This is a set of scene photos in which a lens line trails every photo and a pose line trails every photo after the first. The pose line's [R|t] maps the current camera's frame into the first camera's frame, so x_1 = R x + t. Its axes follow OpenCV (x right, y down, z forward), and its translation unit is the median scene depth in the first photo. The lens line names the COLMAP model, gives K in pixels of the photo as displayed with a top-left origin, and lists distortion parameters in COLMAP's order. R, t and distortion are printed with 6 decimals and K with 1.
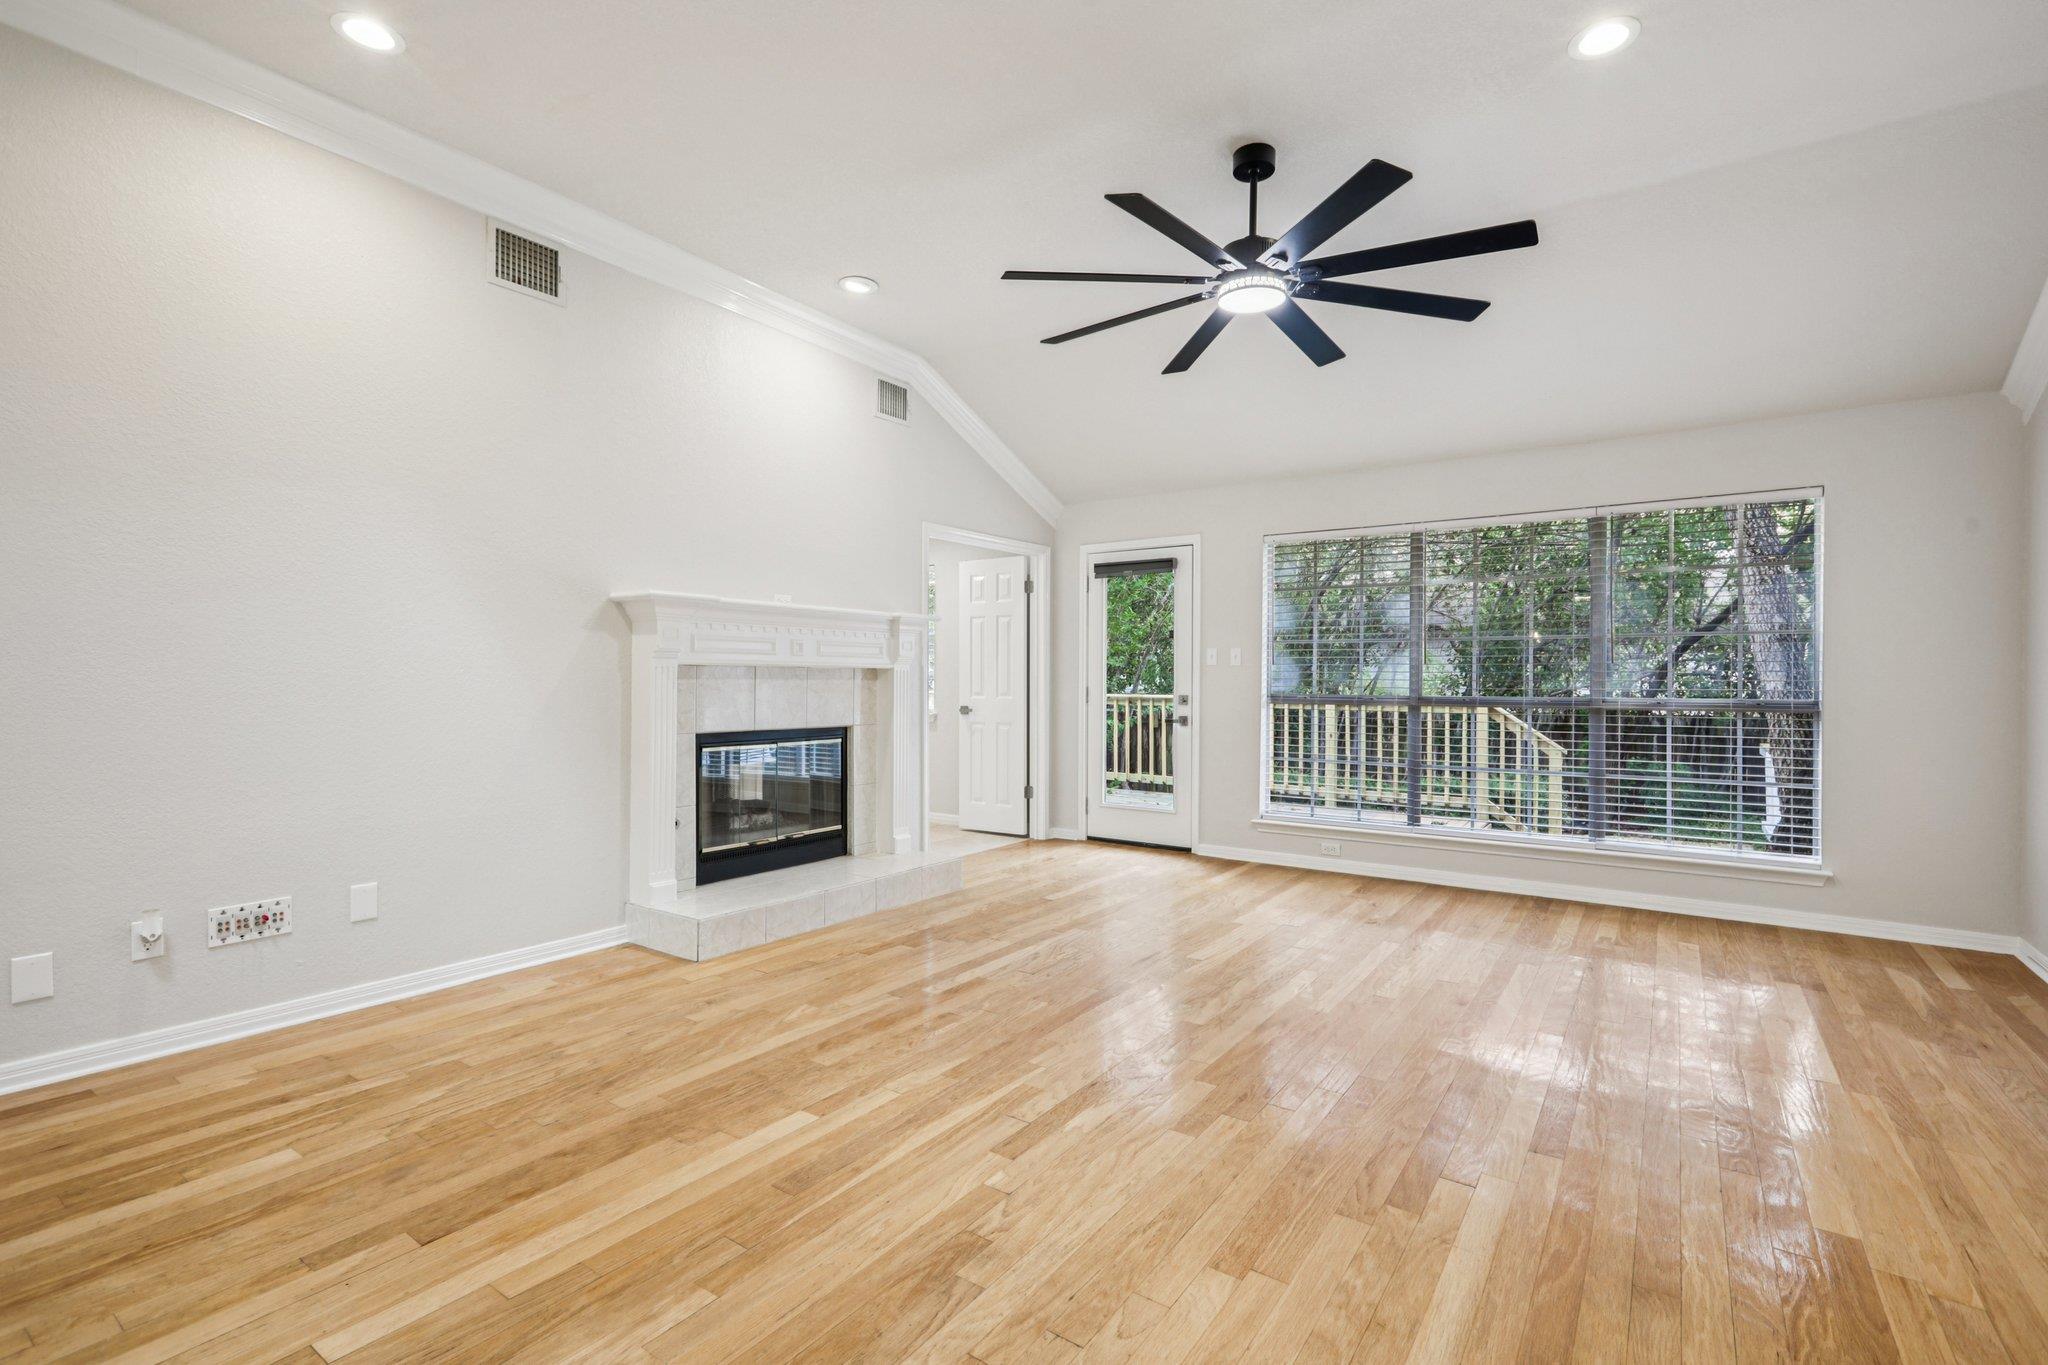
lens RADIAL K [[922.8, 0, 1035.0], [0, 922.8, 679.3], [0, 0, 1]] dist [0.001067, -0.000425]
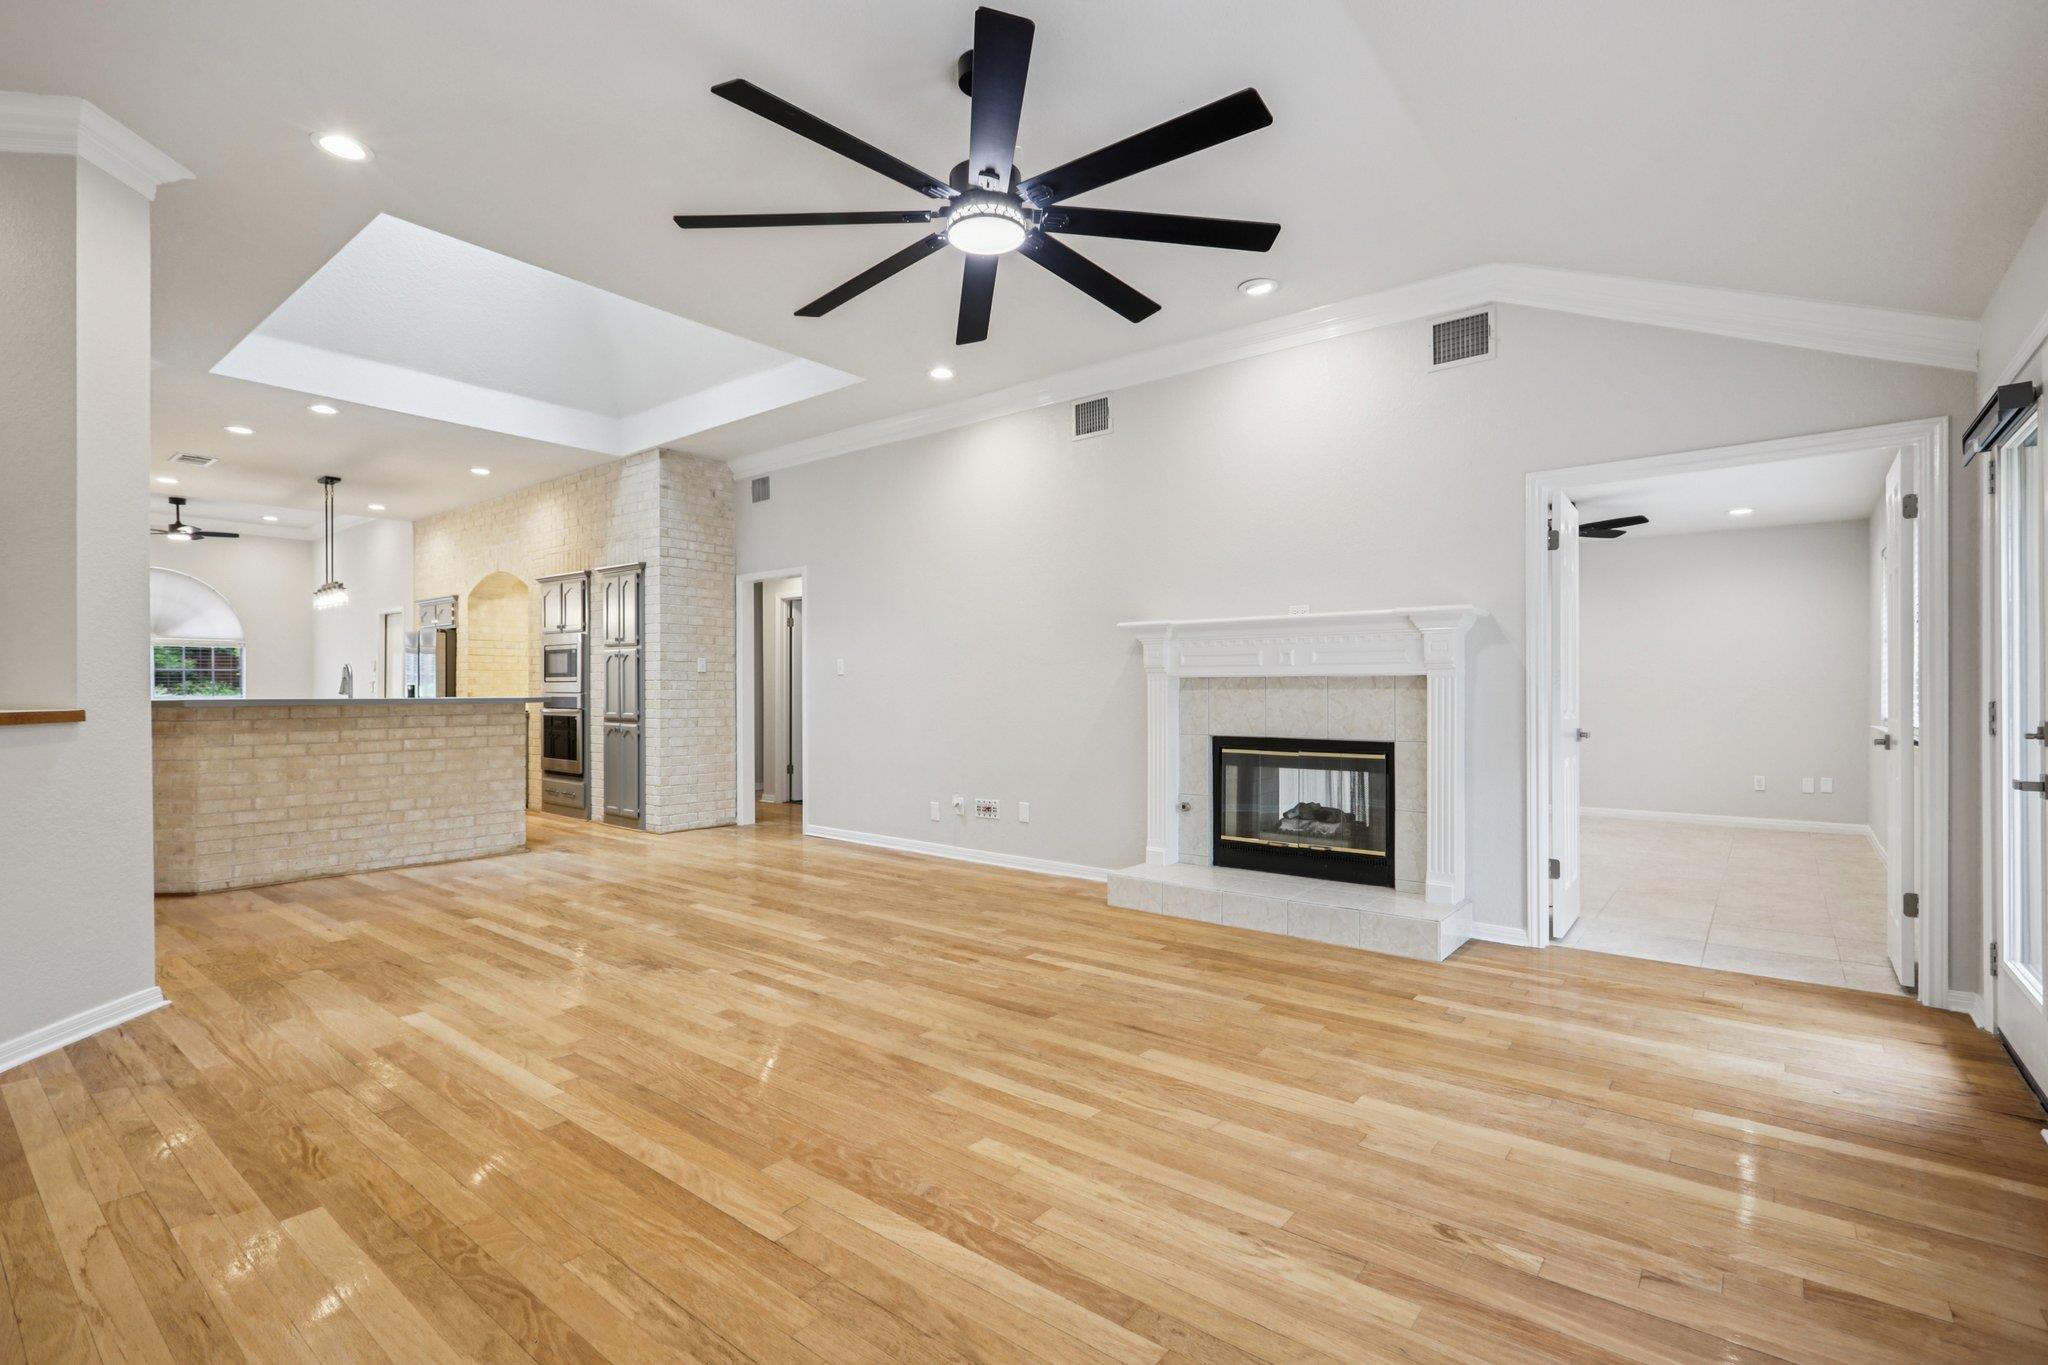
lens RADIAL K [[936.9, 0, 1036.5], [0, 936.9, 692.1], [0, 0, 1]] dist [0.001219, 0.000548]
pose [[-0.060270, -0.003528, -0.998176, 0.831544], [0.001942, 0.999991, -0.003651, 0.007225], [0.998180, -0.002159, -0.060263, 0.838513]]
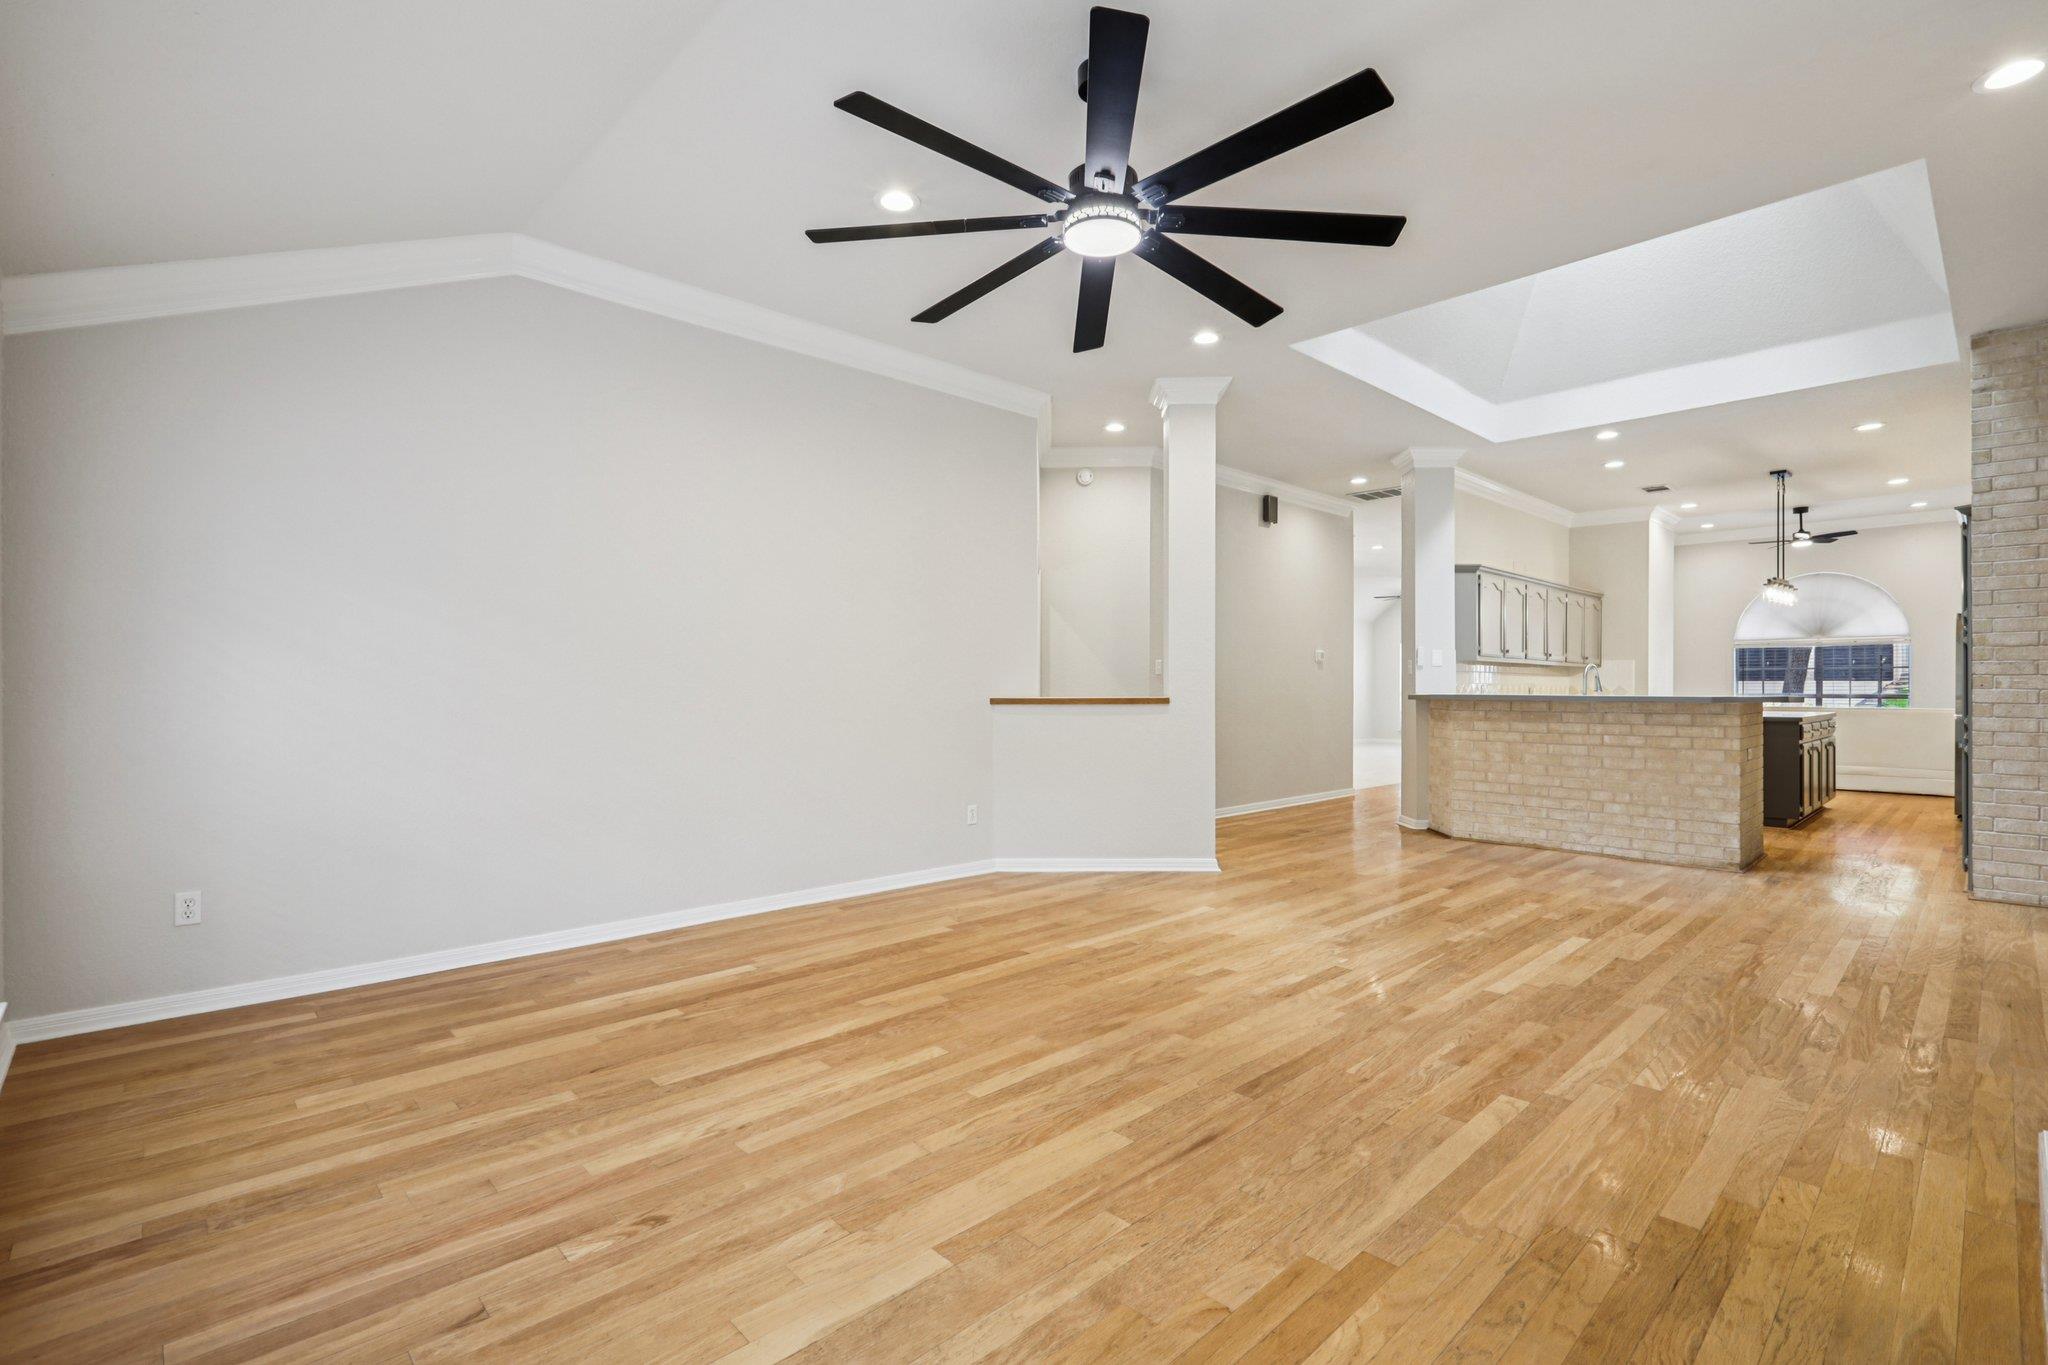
lens RADIAL K [[934.6, 0, 1032.2], [0, 934.6, 684.0], [0, 0, 1]] dist [0.000154, -0.000166]
pose [[-0.980291, -0.007162, 0.197431, 0.096655], [-0.007916, 0.999964, -0.003032, 0.002868], [-0.197402, -0.004535, -0.980312, 1.422364]]
